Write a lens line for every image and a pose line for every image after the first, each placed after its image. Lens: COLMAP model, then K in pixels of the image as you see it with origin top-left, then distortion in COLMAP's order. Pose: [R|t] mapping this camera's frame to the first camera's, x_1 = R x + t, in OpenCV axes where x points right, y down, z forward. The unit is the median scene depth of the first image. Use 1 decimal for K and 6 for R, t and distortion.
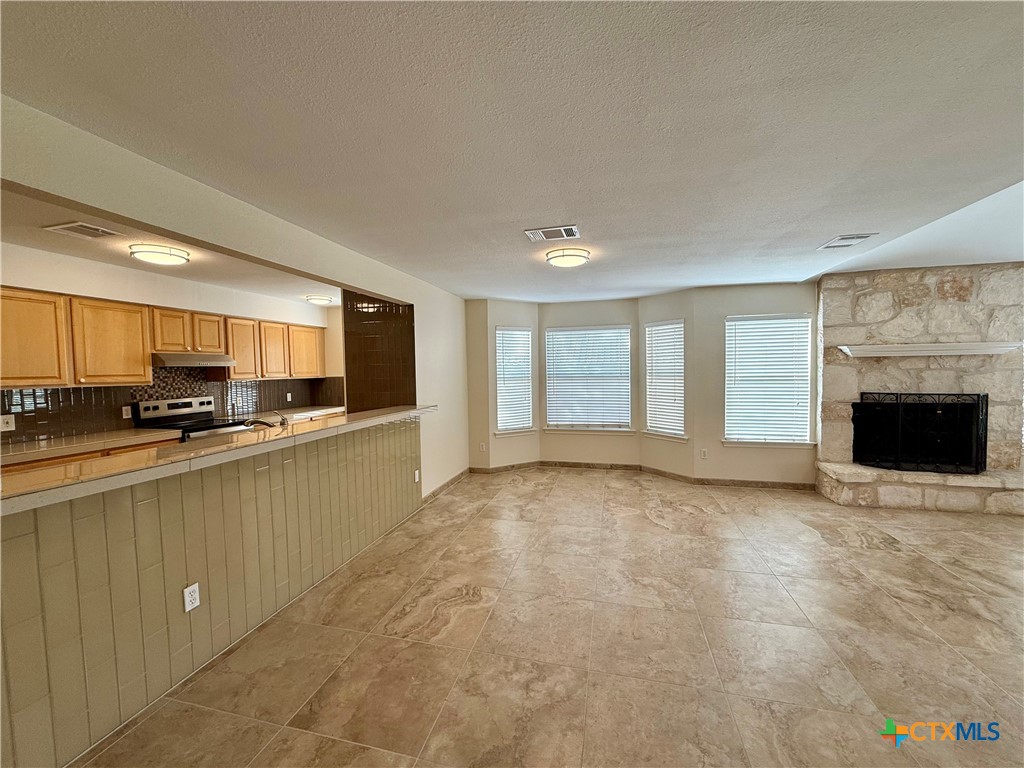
lens RADIAL K [[408.5, 0, 510.8], [0, 408.5, 386.0], [0, 0, 1]] dist [0.000489, -0.000378]
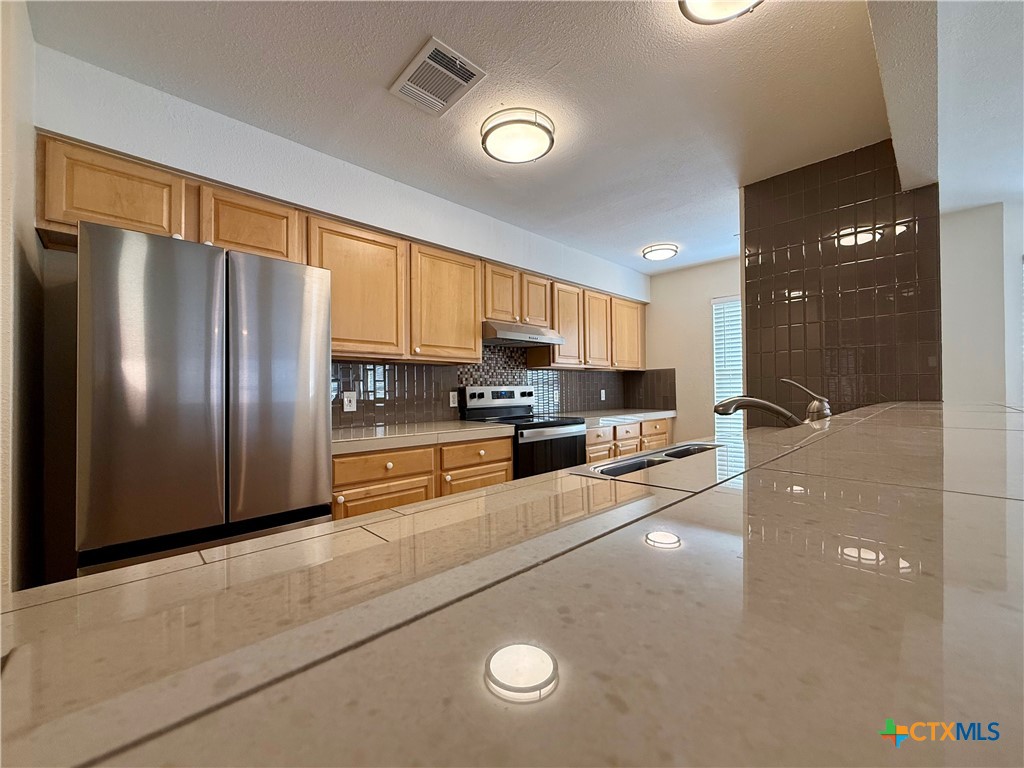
lens RADIAL K [[408.5, 0, 510.8], [0, 408.5, 386.0], [0, 0, 1]] dist [0.000489, -0.000378]
pose [[0.850037, 0.002794, -0.526715, -0.424697], [-0.026064, 0.998984, -0.036764, 0.064905], [0.526077, 0.044979, 0.849246, 0.380294]]
